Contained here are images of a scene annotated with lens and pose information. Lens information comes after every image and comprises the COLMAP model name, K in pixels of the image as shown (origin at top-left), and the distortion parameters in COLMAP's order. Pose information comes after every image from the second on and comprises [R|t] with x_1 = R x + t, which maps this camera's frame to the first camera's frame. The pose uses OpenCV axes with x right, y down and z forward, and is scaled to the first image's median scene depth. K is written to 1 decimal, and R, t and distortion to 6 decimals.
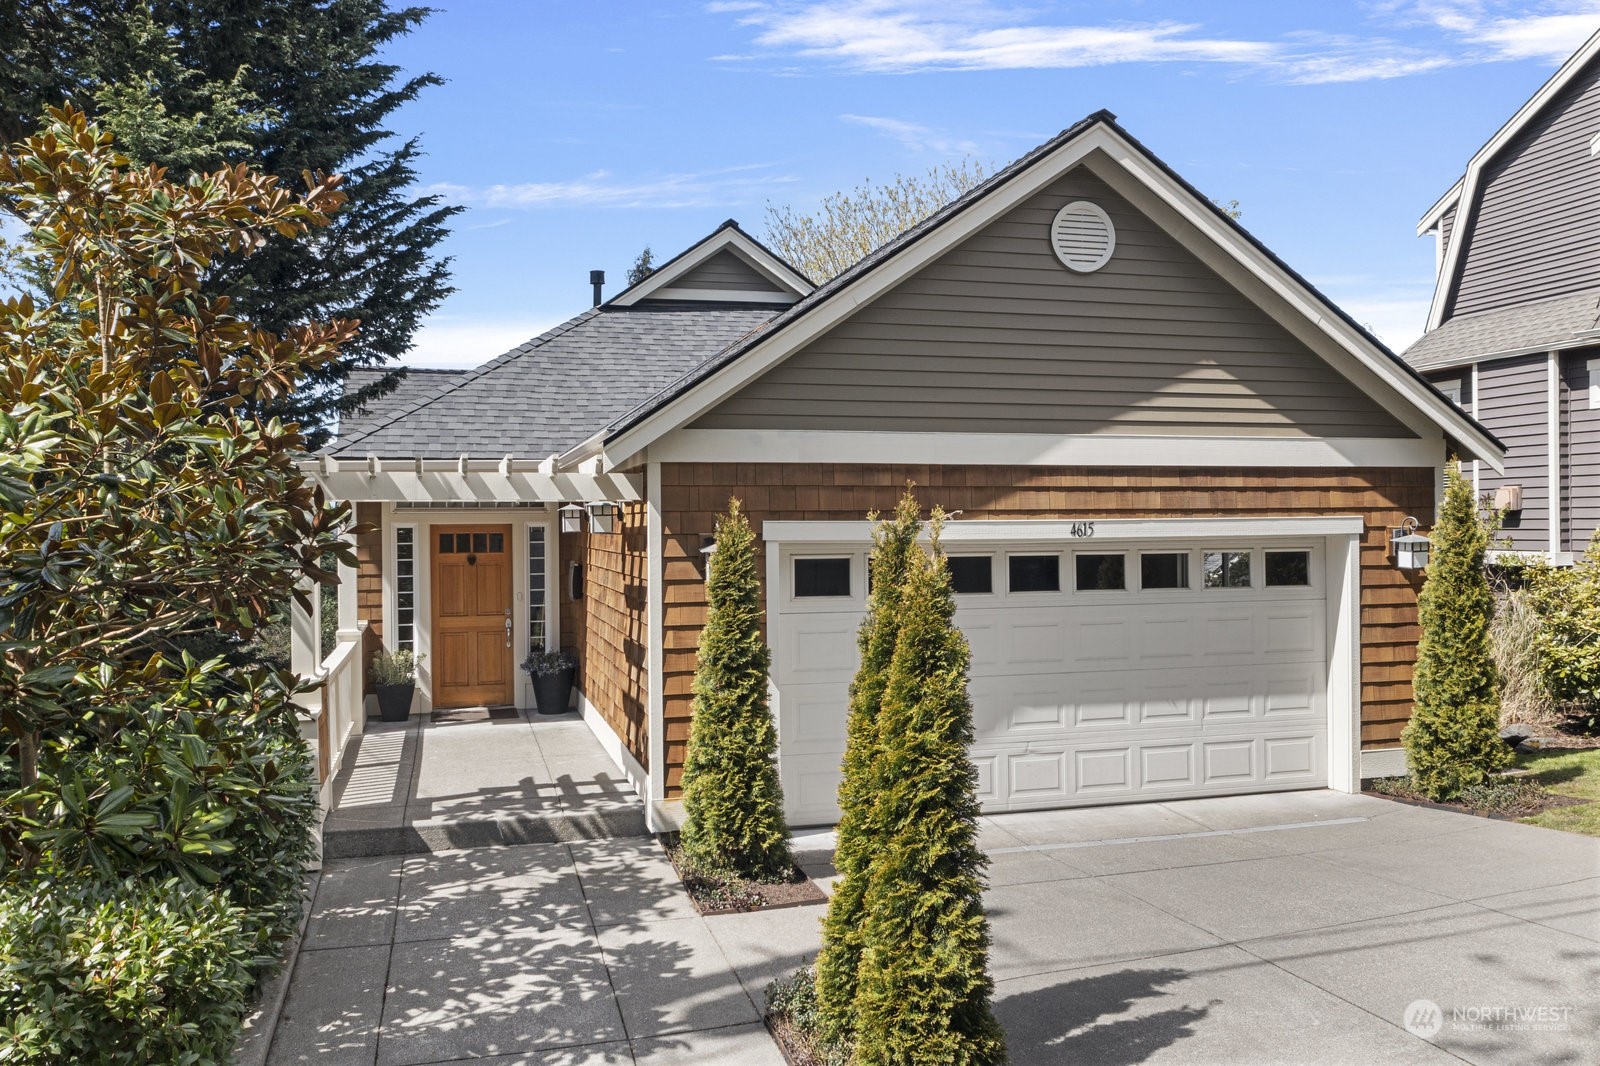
lens RADIAL K [[1359.1, 0, 800.0], [0, 1359.1, 533.0], [0, 0, 1]] dist [-0.005390, -0.005778]
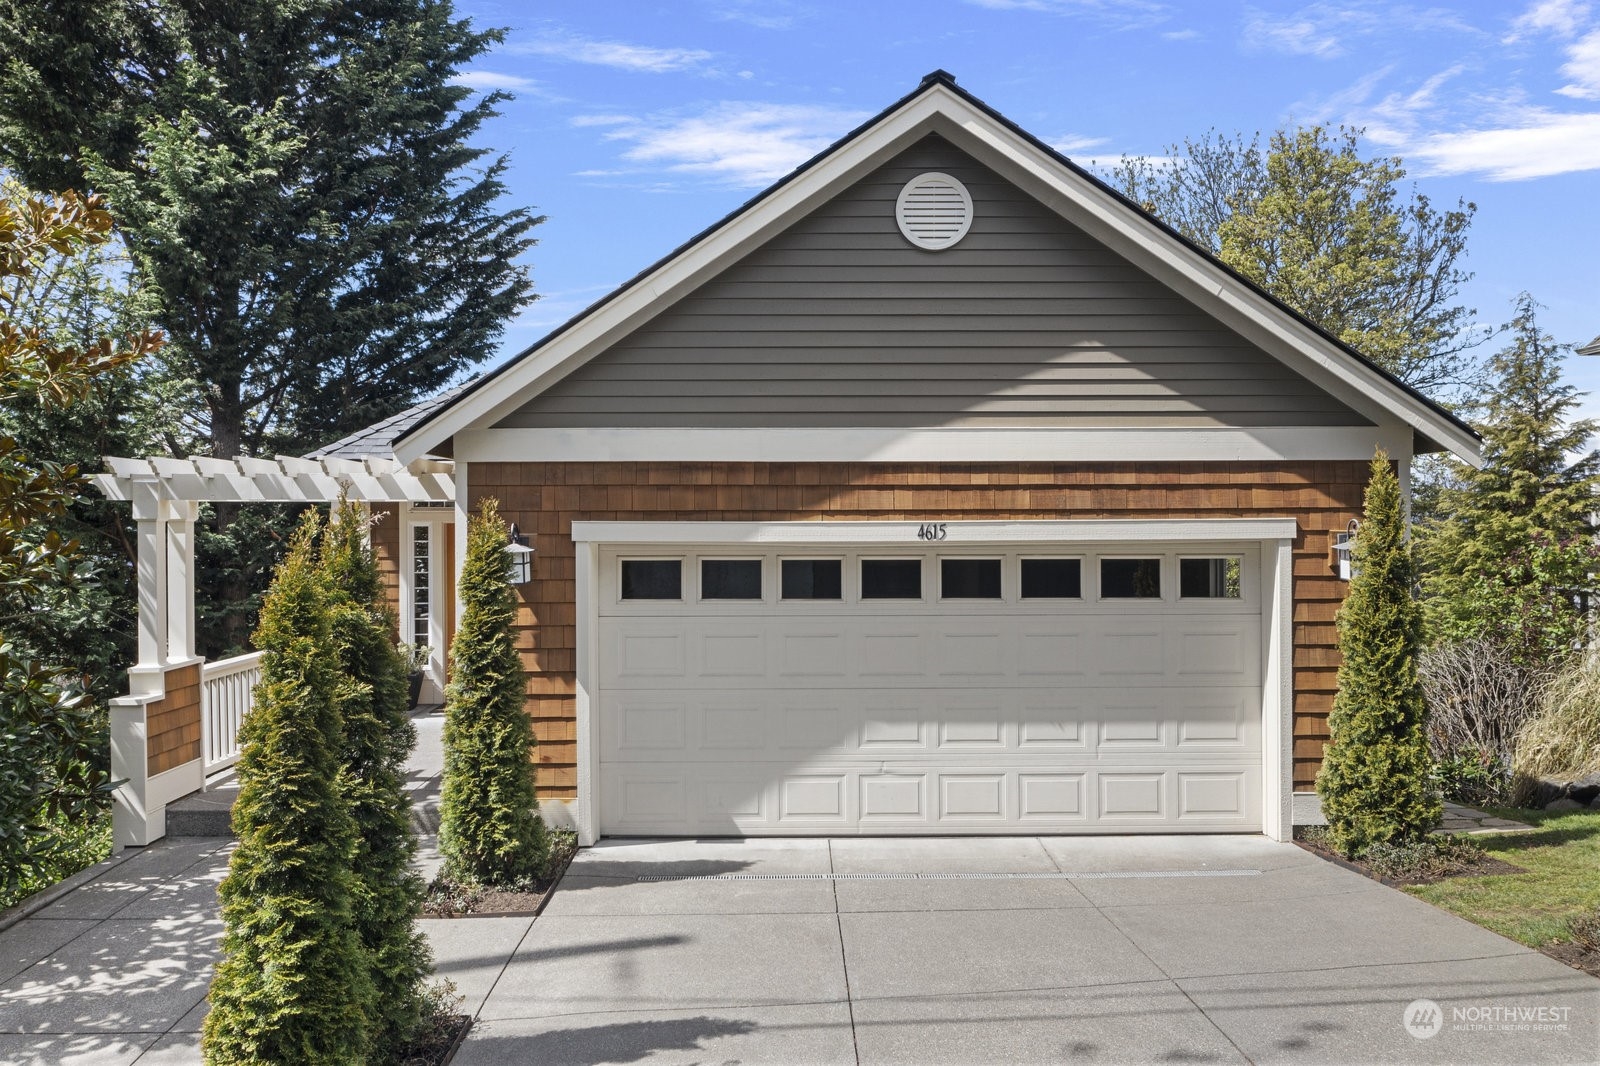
lens RADIAL K [[1359.1, 0, 800.0], [0, 1359.1, 533.0], [0, 0, 1]] dist [-0.005390, -0.005778]
pose [[0.960562, 0.006147, -0.277997, 0.375623], [-0.005890, 0.999981, 0.001760, -0.002861], [0.278003, -0.000053, 0.960580, 0.098063]]
